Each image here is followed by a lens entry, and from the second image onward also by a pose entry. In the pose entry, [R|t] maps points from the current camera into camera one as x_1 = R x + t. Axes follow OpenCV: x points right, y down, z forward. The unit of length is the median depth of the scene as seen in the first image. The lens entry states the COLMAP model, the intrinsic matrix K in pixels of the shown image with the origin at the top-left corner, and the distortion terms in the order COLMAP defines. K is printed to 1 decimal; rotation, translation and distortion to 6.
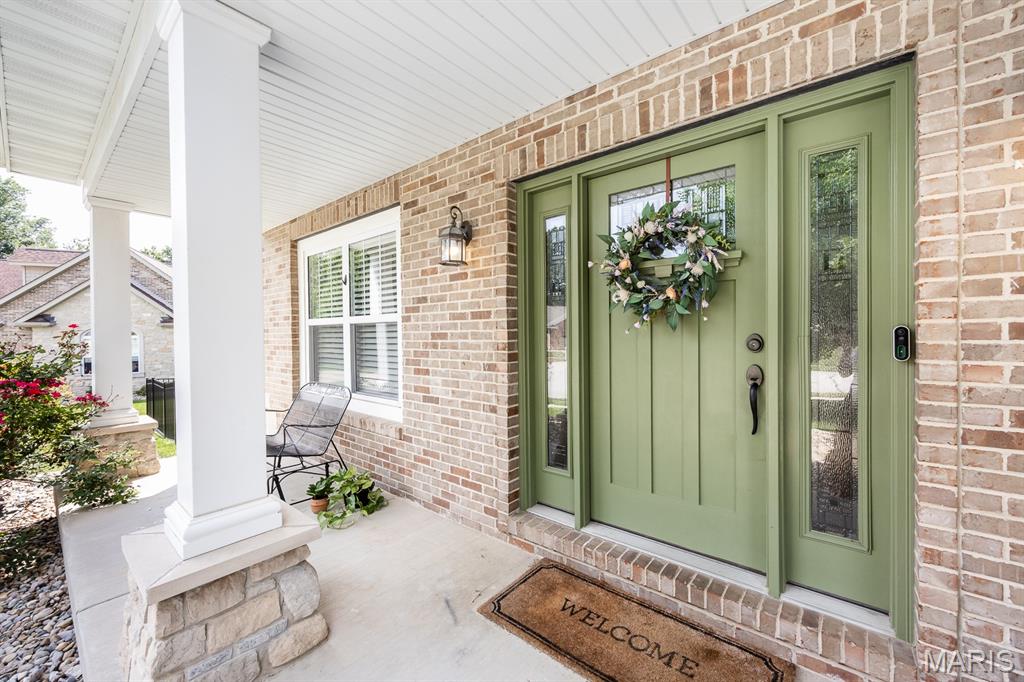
lens RADIAL K [[419.0, 0, 509.7], [0, 419.0, 342.7], [0, 0, 1]] dist [-0.001782, -0.000296]
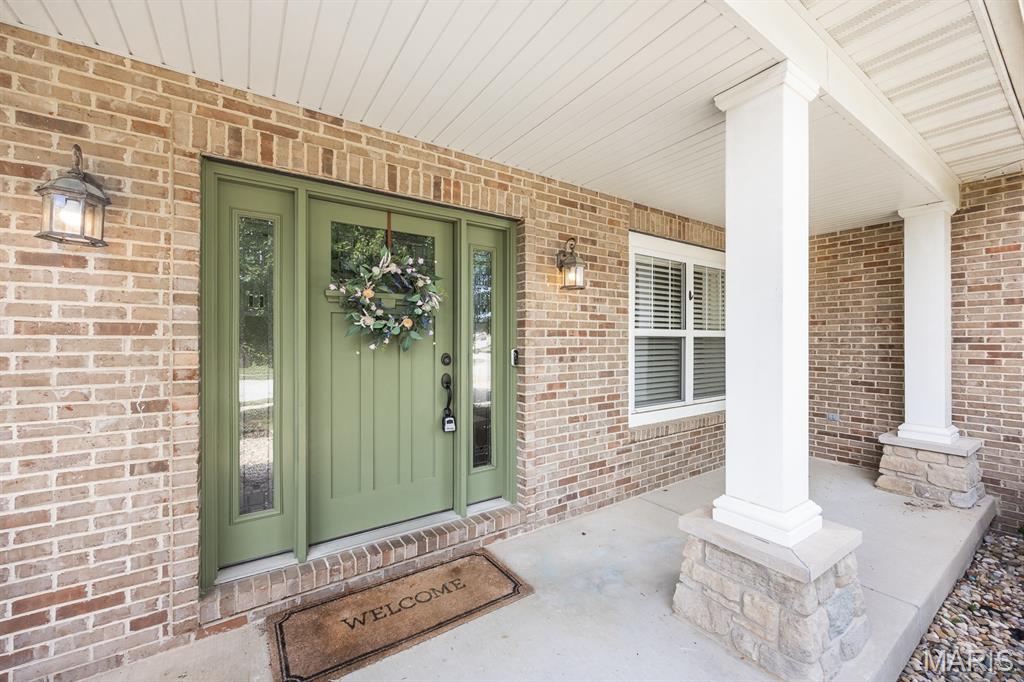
lens RADIAL K [[419.0, 0, 509.7], [0, 419.0, 342.7], [0, 0, 1]] dist [-0.001782, -0.000296]
pose [[0.254552, 0.000645, 0.967059, -0.756063], [0.016195, 0.999857, -0.004929, -0.043569], [-0.966923, 0.016916, 0.254505, 0.356564]]
